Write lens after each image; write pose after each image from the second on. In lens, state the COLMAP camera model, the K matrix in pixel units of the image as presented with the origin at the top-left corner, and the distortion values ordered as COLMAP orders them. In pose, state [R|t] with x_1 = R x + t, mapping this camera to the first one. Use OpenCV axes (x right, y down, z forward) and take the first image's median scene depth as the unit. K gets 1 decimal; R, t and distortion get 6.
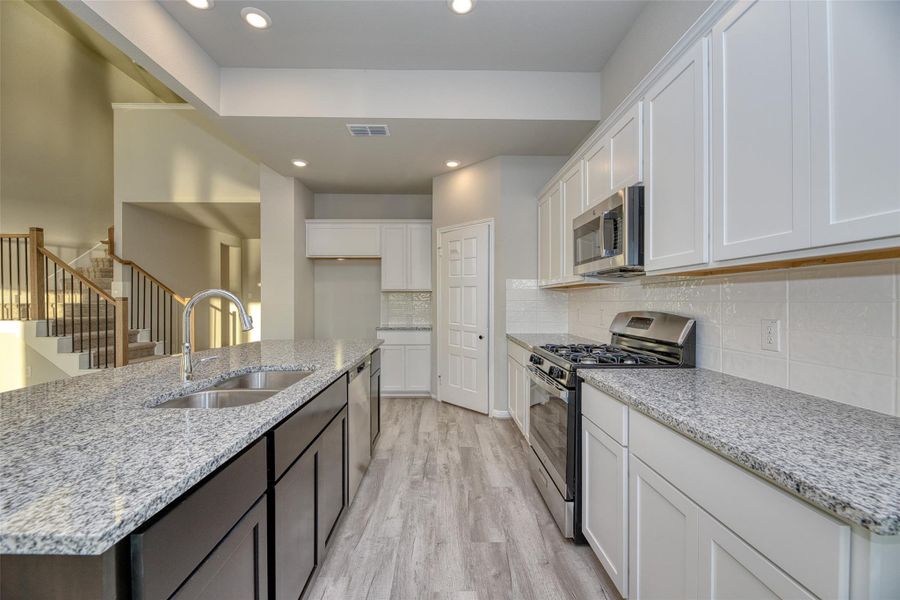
lens RADIAL K [[360.0, 0, 447.9], [0, 360.0, 302.8], [0, 0, 1]] dist [-0.003501, -0.000793]
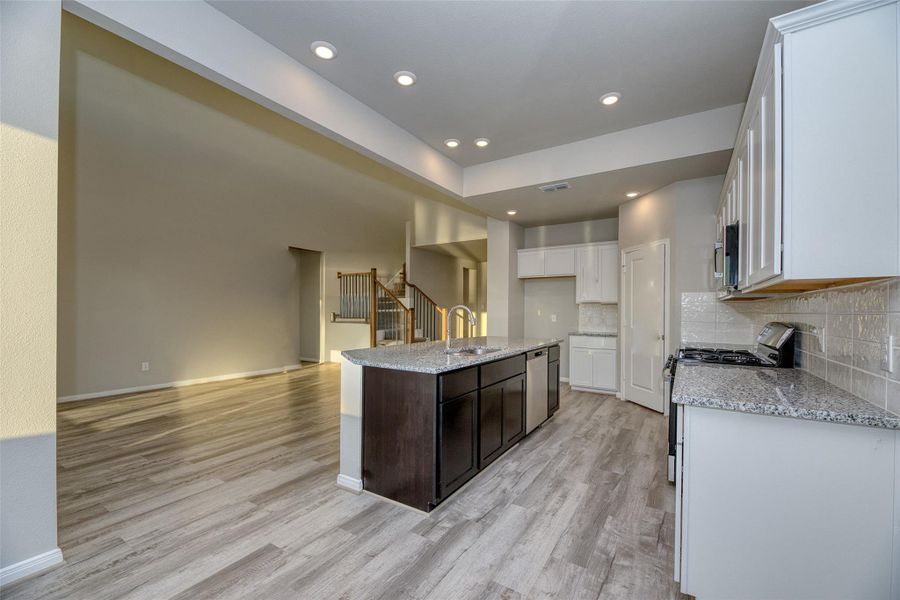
lens RADIAL K [[361.8, 0, 458.4], [0, 361.8, 311.5], [0, 0, 1]] dist [0.000205, -0.000159]
pose [[0.838237, 0.007608, -0.545252, 0.195241], [-0.010240, 0.999946, -0.001790, 0.001200], [0.545209, 0.007084, 0.838270, -0.306804]]
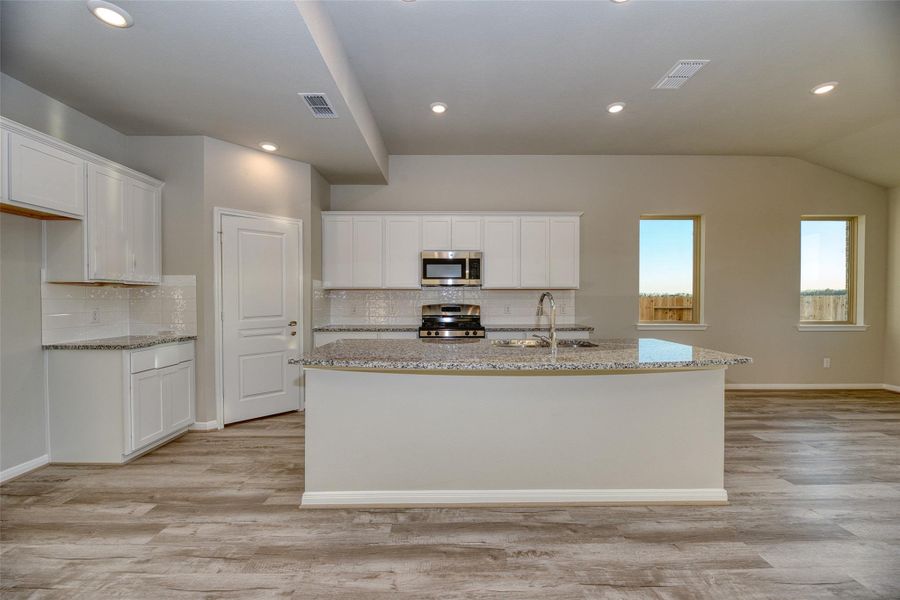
lens RADIAL K [[360.0, 0, 447.9], [0, 360.0, 302.8], [0, 0, 1]] dist [-0.003501, -0.000793]
pose [[0.027742, -0.011842, 0.999545, -0.935967], [0.004563, 0.999921, 0.011720, -0.005125], [-0.999605, 0.004235, 0.027793, 0.562223]]
